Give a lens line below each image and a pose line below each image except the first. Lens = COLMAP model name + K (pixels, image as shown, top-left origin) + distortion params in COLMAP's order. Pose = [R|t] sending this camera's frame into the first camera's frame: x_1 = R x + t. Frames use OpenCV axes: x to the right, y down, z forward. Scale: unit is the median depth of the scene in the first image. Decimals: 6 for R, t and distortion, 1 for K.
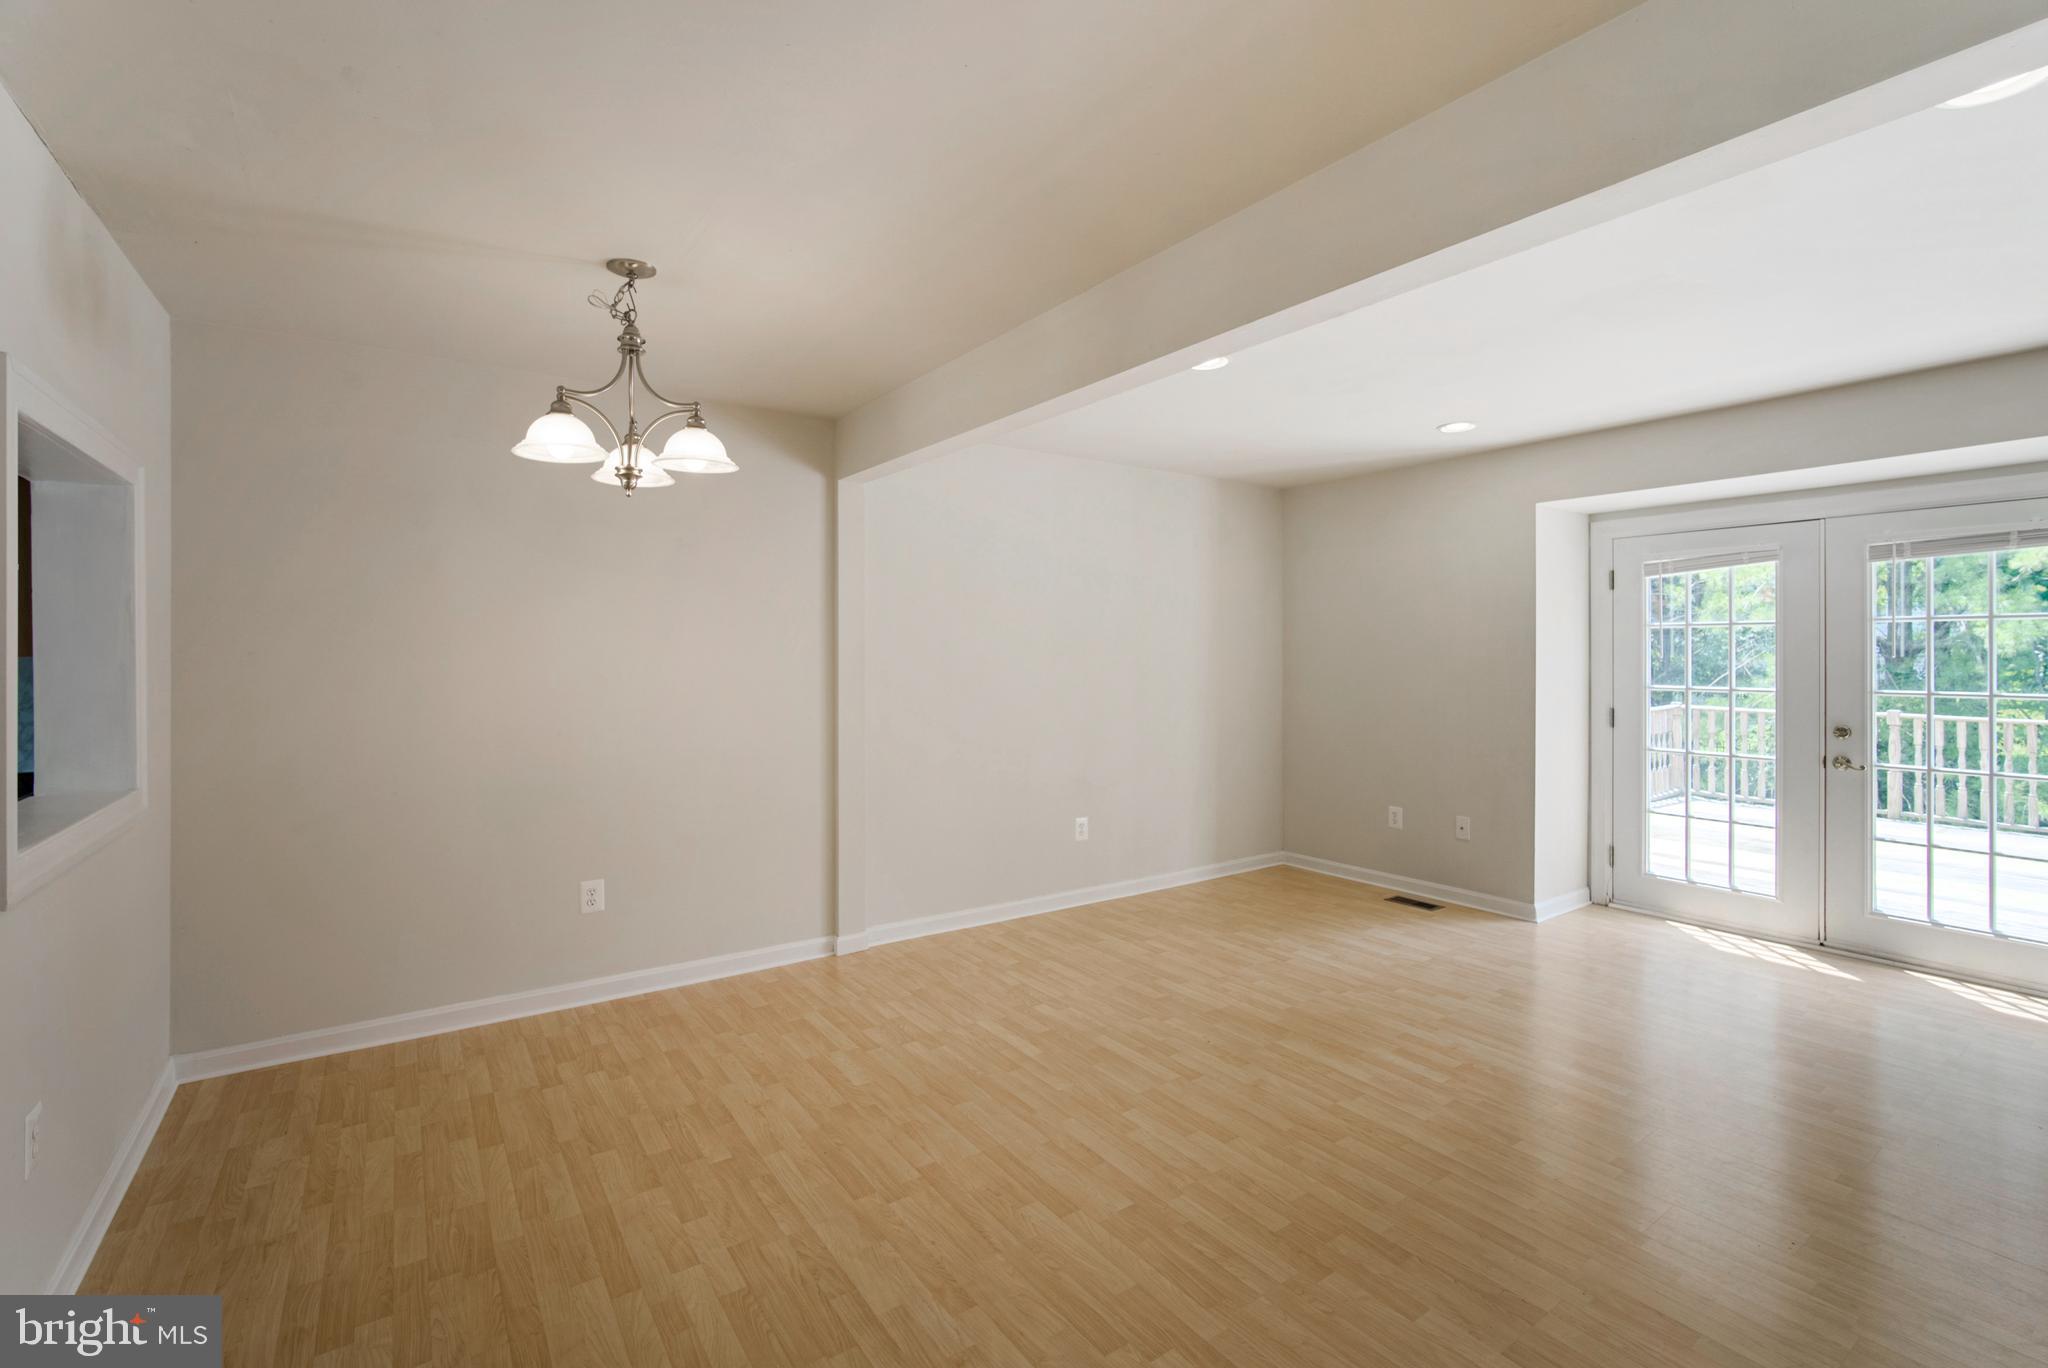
lens RADIAL K [[906.1, 0, 1022.2], [0, 906.1, 661.7], [0, 0, 1]] dist [-0.009217, -0.000011]
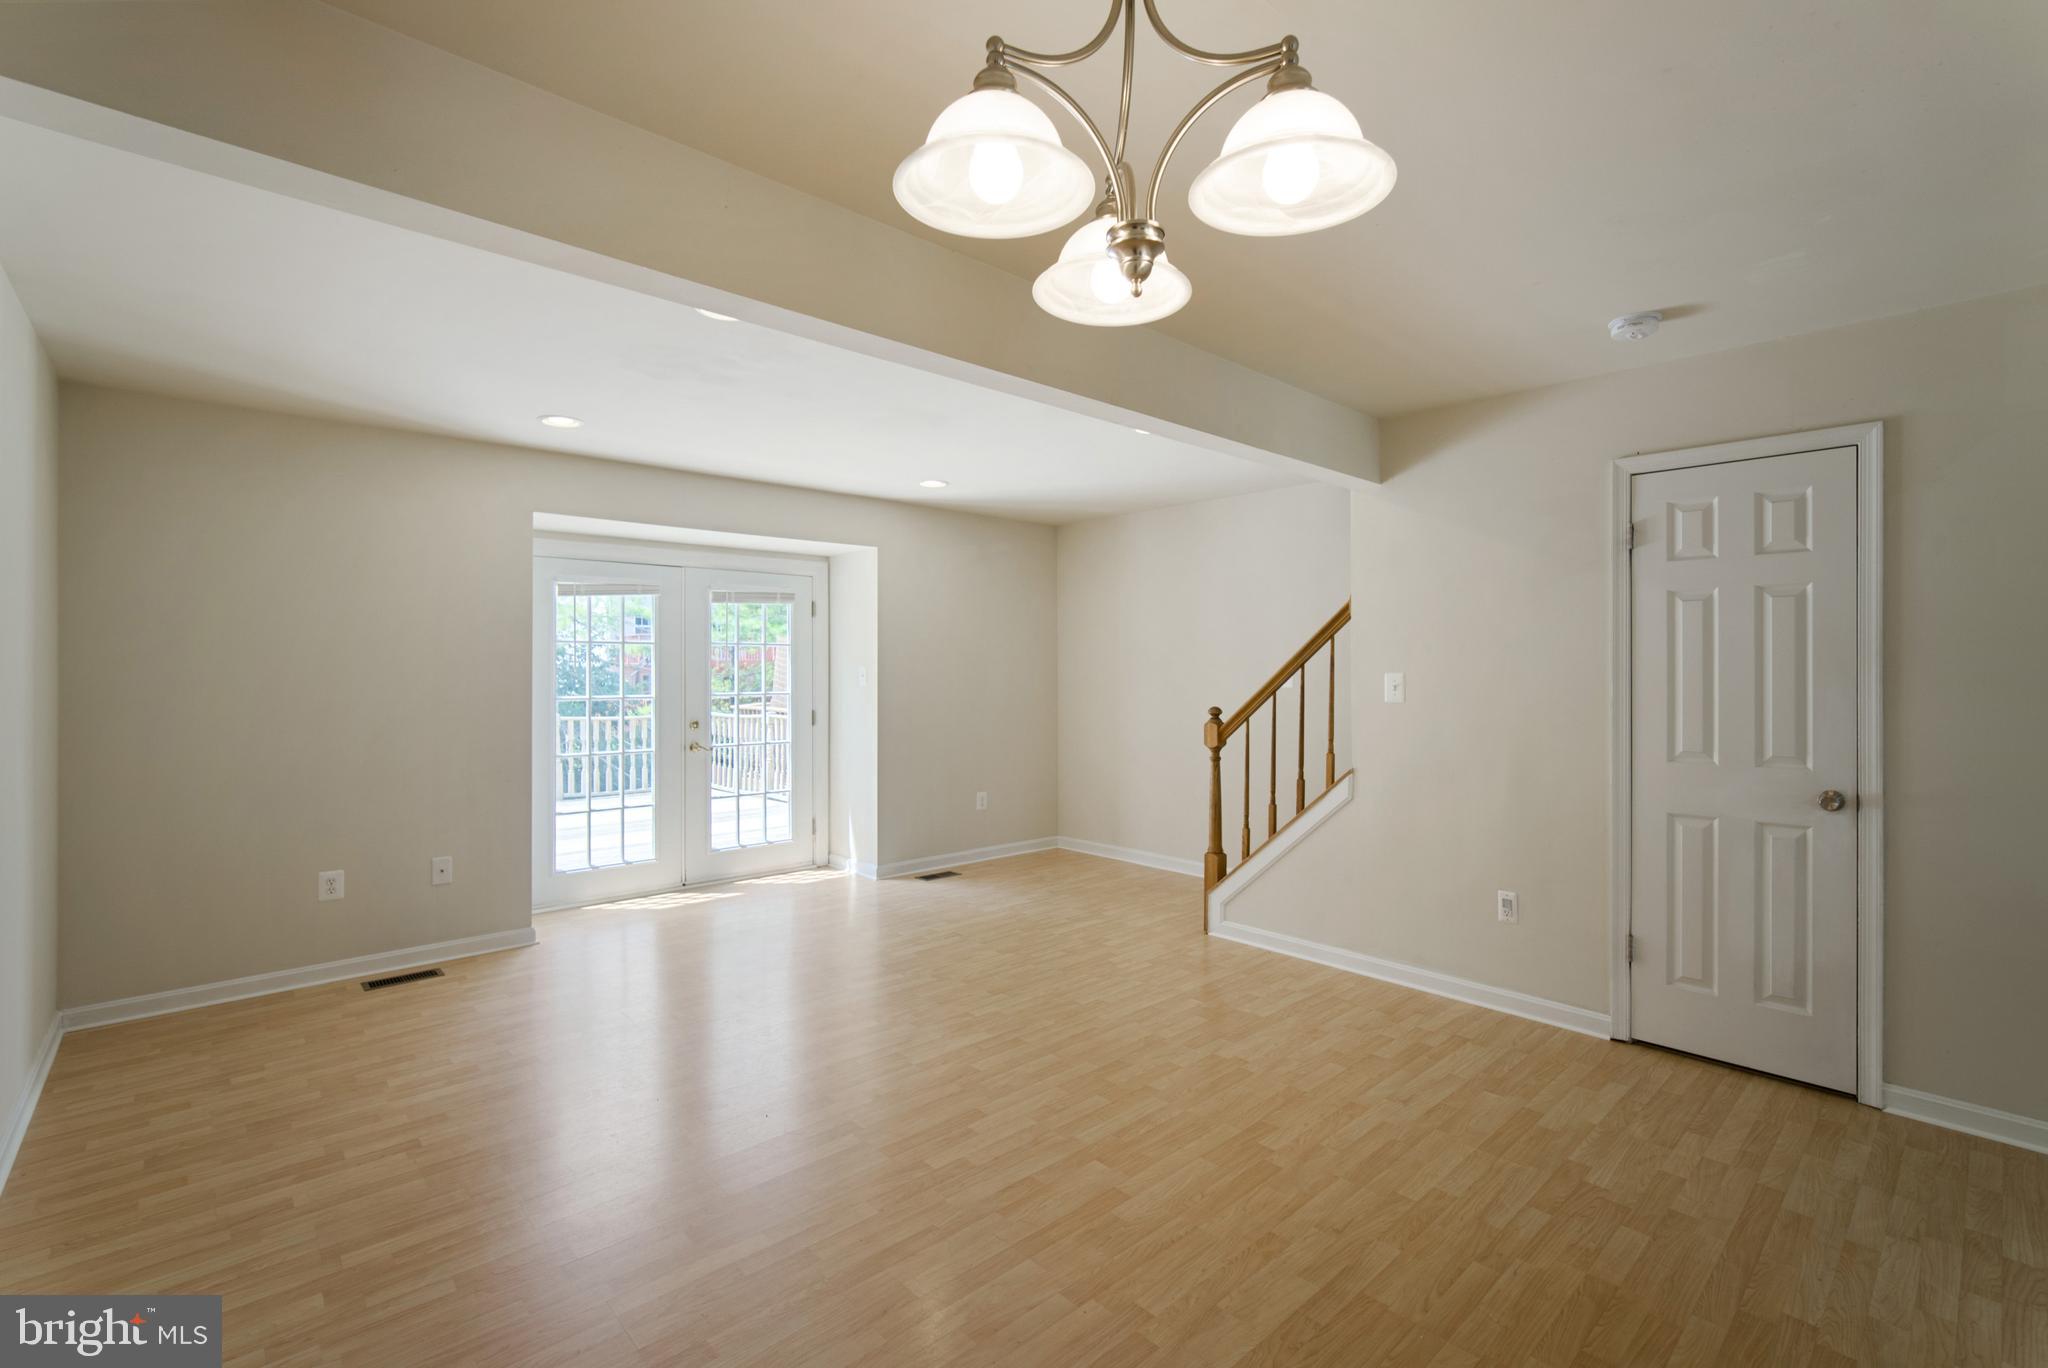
lens RADIAL K [[914.8, 0, 1029.9], [0, 914.8, 670.3], [0, 0, 1]] dist [-0.012441, 0.000182]
pose [[-0.138026, 0.000693, 0.990428, -0.558504], [0.013449, 0.999909, 0.001174, -0.000252], [-0.990337, 0.013482, -0.138023, 0.706652]]
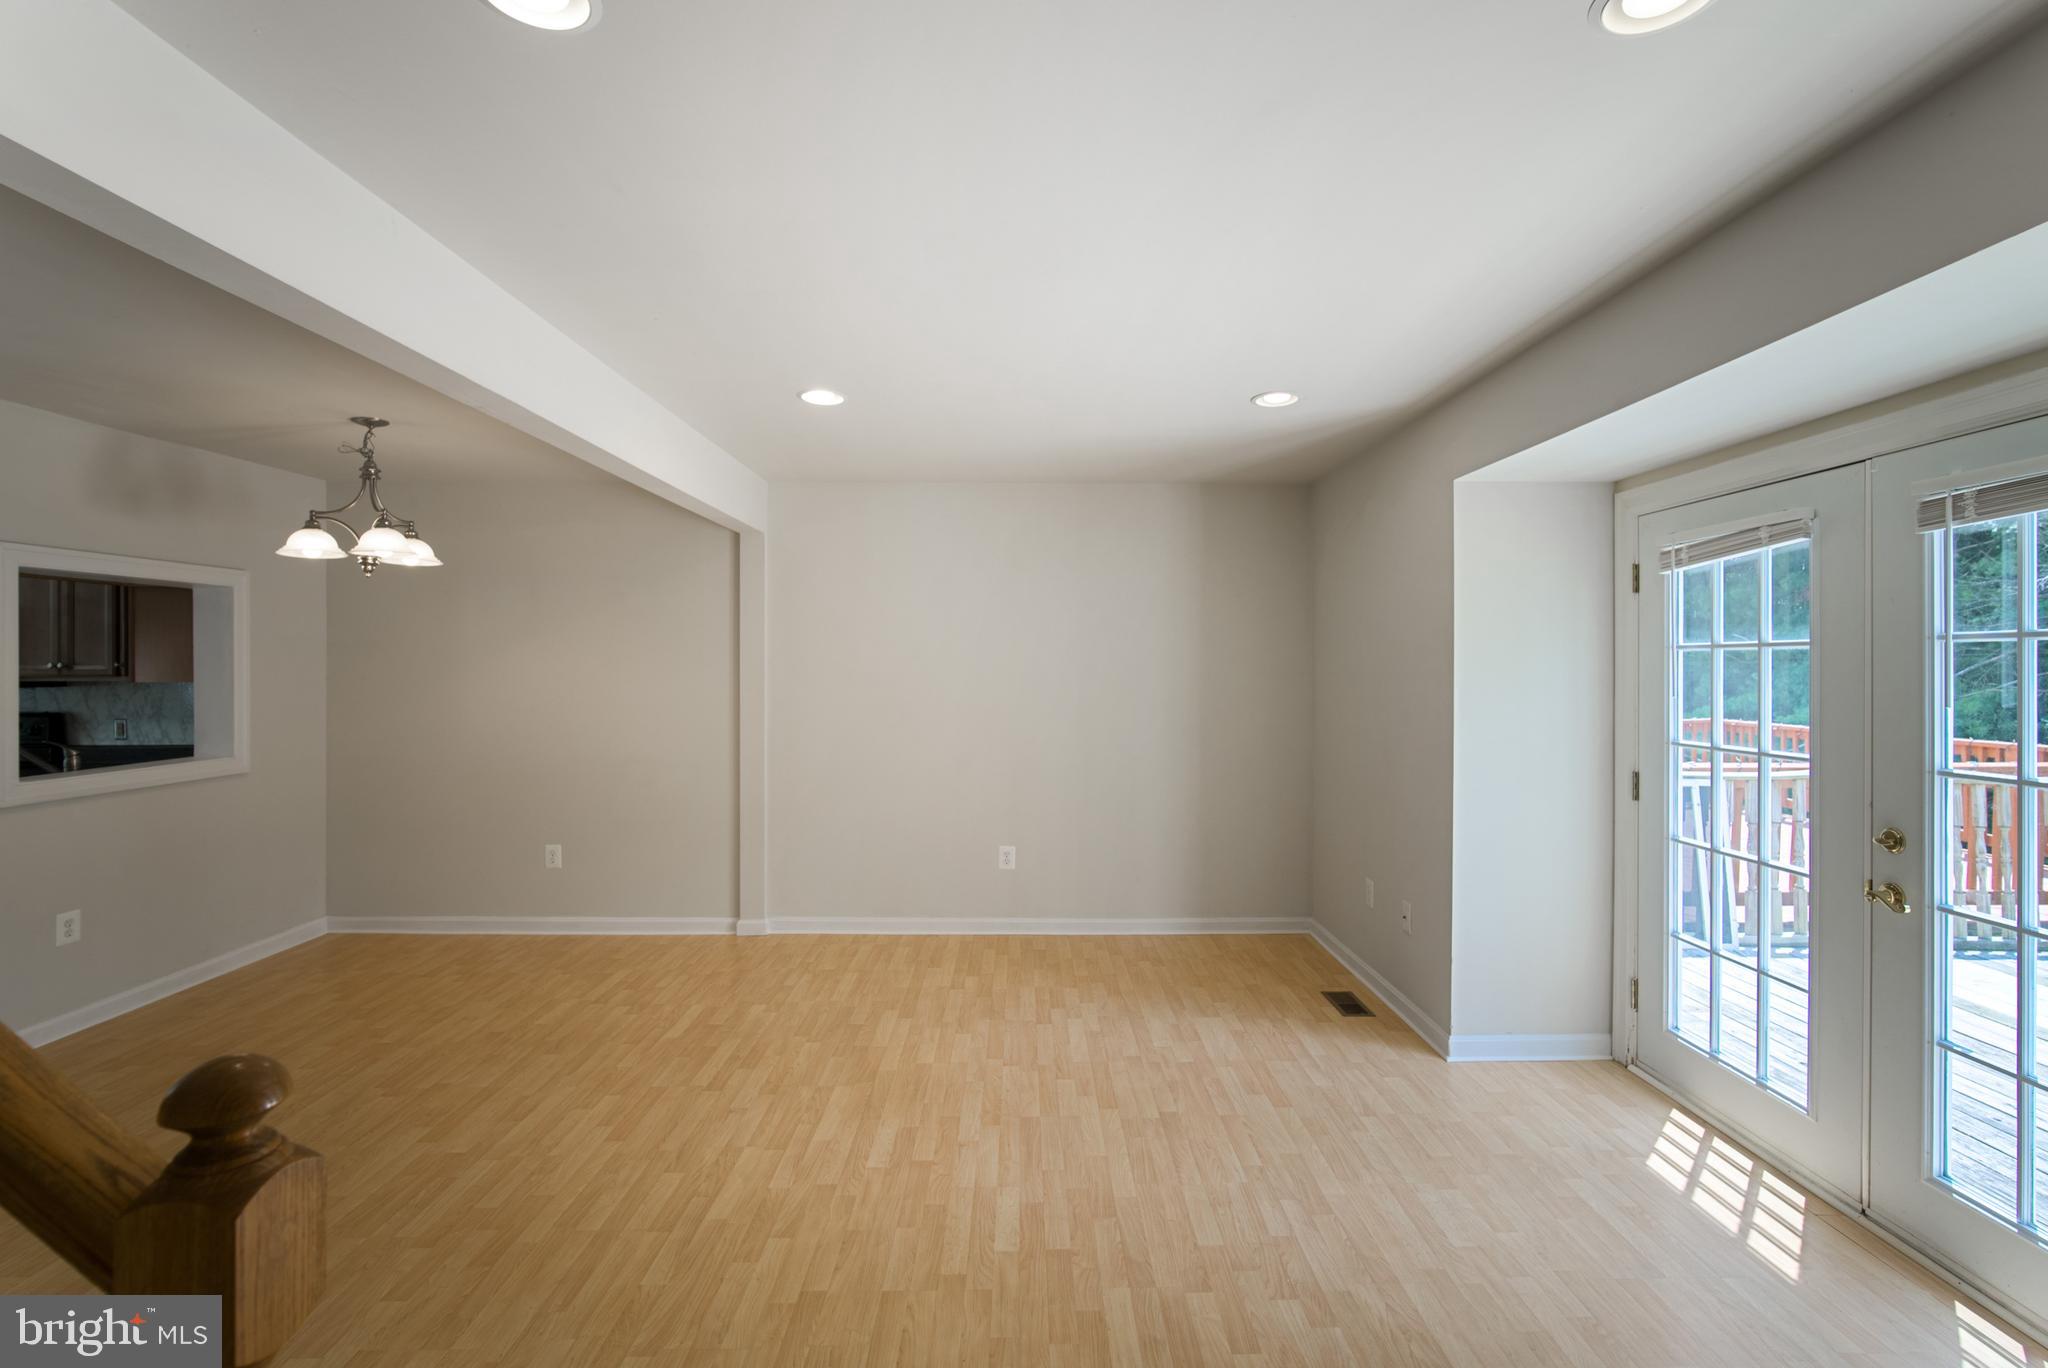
lens RADIAL K [[898.0, 0, 1024.0], [0, 898.0, 684.0], [0, 0, 1]] dist [-0.010511, 0.000405]
pose [[0.828518, 0.013105, -0.559810, 0.800515], [-0.007301, 0.999894, 0.012603, -0.022300], [0.559915, -0.006355, 0.828525, 0.254830]]
